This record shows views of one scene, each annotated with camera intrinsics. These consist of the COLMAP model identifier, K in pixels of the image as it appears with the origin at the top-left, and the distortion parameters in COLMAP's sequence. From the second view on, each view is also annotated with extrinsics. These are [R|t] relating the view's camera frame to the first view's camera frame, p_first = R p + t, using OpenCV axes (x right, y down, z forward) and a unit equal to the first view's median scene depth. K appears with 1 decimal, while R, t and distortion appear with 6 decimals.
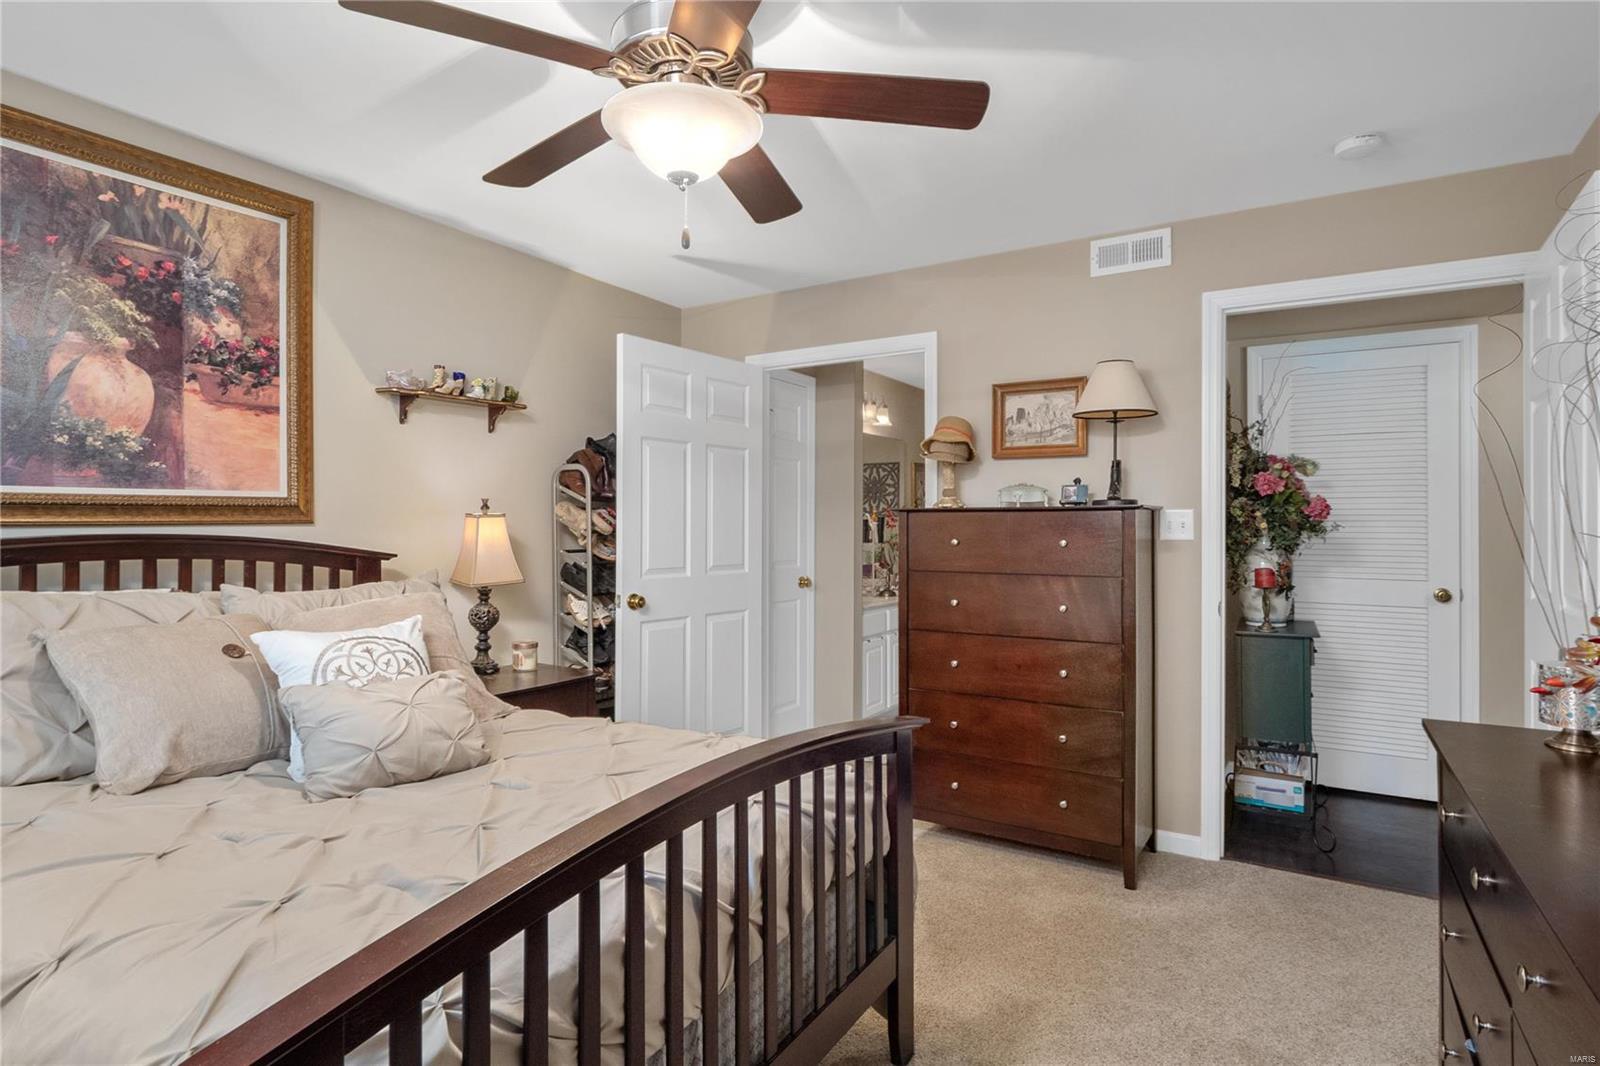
lens RADIAL K [[823.1, 0, 798.3], [0, 823.1, 526.8], [0, 0, 1]] dist [0.001664, -0.000123]
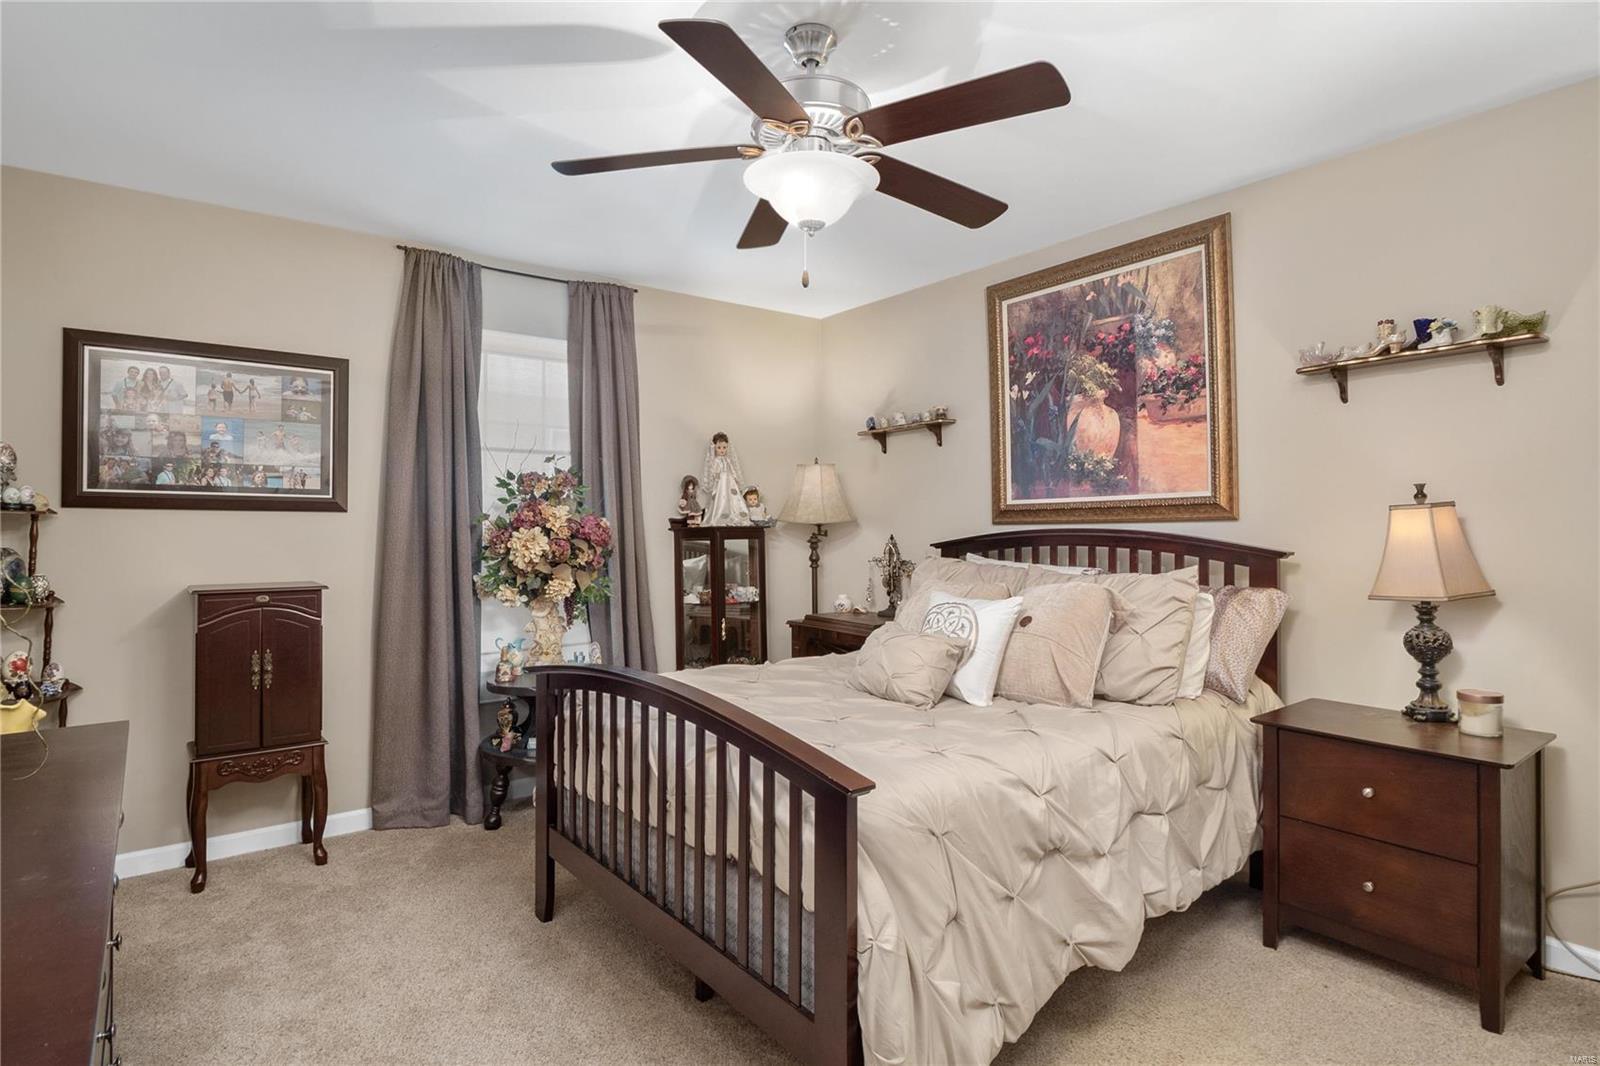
lens RADIAL K [[823.1, 0, 798.3], [0, 823.1, 526.8], [0, 0, 1]] dist [0.001664, -0.000123]
pose [[-0.334649, 0.005595, -0.942326, 0.644110], [0.007626, 0.999966, 0.003229, -0.002747], [0.942312, -0.006106, -0.334680, 0.916785]]
